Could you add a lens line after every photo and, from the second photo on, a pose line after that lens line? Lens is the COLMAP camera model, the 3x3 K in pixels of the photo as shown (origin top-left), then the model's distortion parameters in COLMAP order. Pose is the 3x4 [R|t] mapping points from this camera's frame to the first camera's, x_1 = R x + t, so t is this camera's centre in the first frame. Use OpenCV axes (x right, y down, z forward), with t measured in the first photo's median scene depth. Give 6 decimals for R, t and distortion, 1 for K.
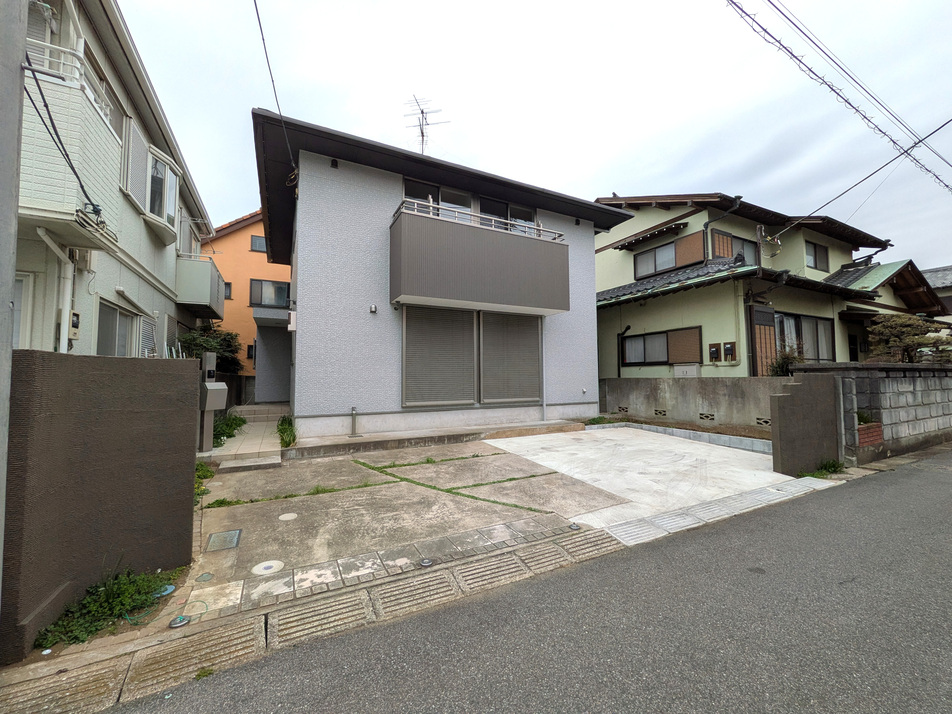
lens RADIAL K [[378.0, 0, 478.2], [0, 378.0, 355.7], [0, 0, 1]] dist [-0.001992, 0.000480]
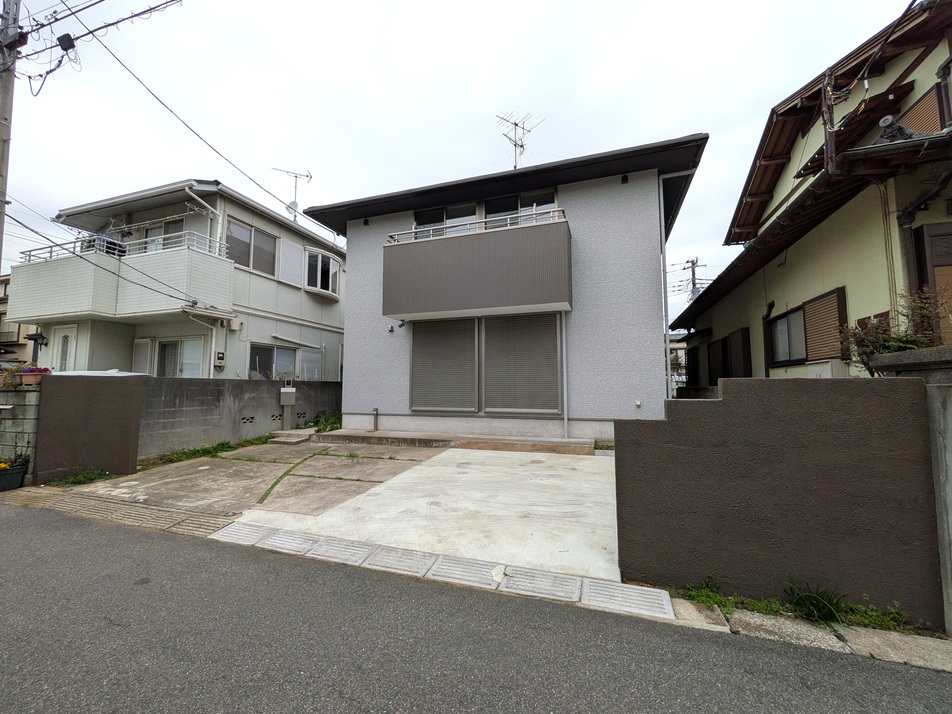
lens RADIAL K [[378.0, 0, 478.7], [0, 378.0, 354.9], [0, 0, 1]] dist [-0.001992, 0.000480]
pose [[0.690827, -0.055481, -0.720889, 0.761678], [0.039933, 0.998457, -0.038576, 0.018303], [0.721917, -0.002138, 0.691977, 0.346616]]
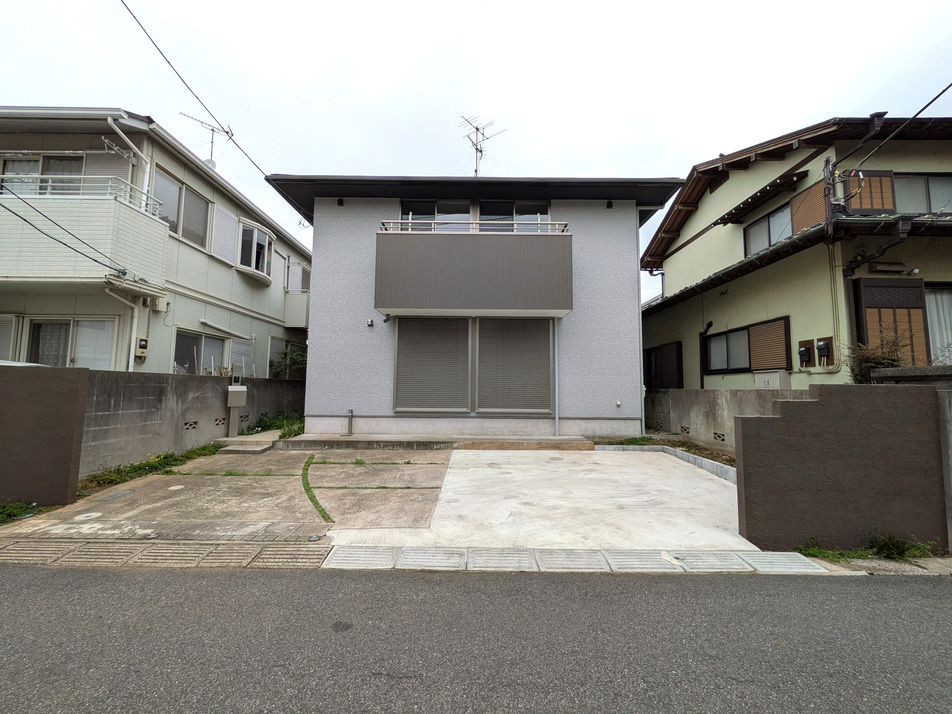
lens RADIAL K [[378.0, 0, 478.6], [0, 378.0, 354.9], [0, 0, 1]] dist [-0.001992, 0.000480]
pose [[0.886829, -0.025143, -0.461413, 0.500921], [0.012323, 0.999450, -0.030776, 0.009336], [0.461933, 0.021607, 0.886652, 0.151621]]
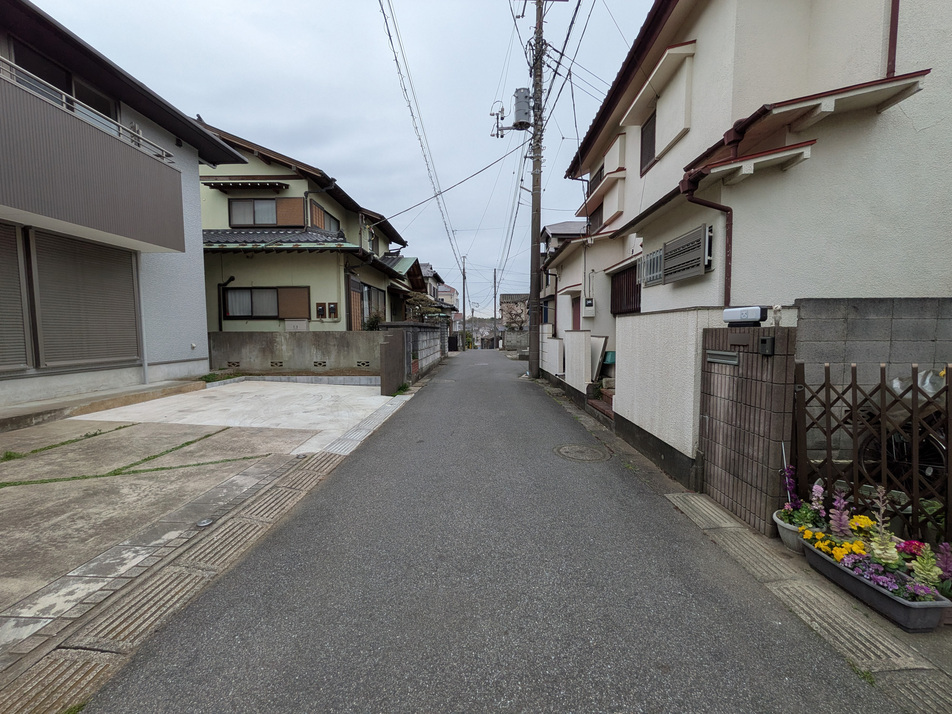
lens RADIAL K [[378.0, 0, 477.3], [0, 378.0, 357.3], [0, 0, 1]] dist [-0.001992, 0.000480]
pose [[0.474038, -0.055959, 0.878724, -0.232075], [-0.052064, 0.994451, 0.091415, 0.004712], [-0.878964, -0.089084, 0.468494, -0.002327]]
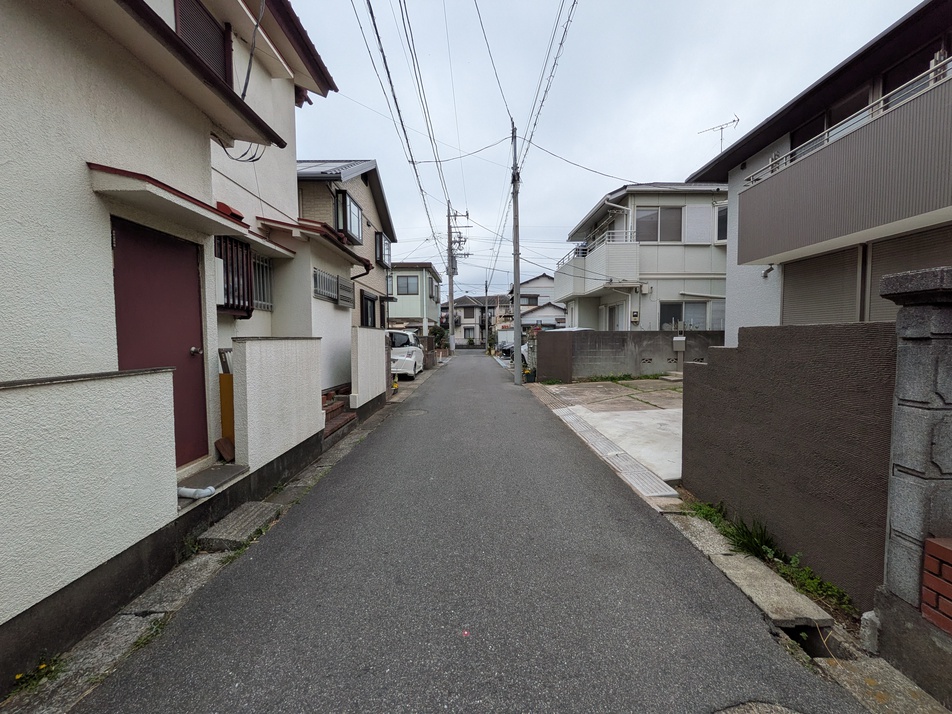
lens RADIAL K [[378.0, 0, 478.6], [0, 378.0, 356.4], [0, 0, 1]] dist [-0.001992, 0.000480]
pose [[-0.455267, 0.052201, -0.888823, 1.114406], [0.062209, 0.997705, 0.026731, 0.039706], [0.888179, -0.043123, -0.457470, 0.710288]]
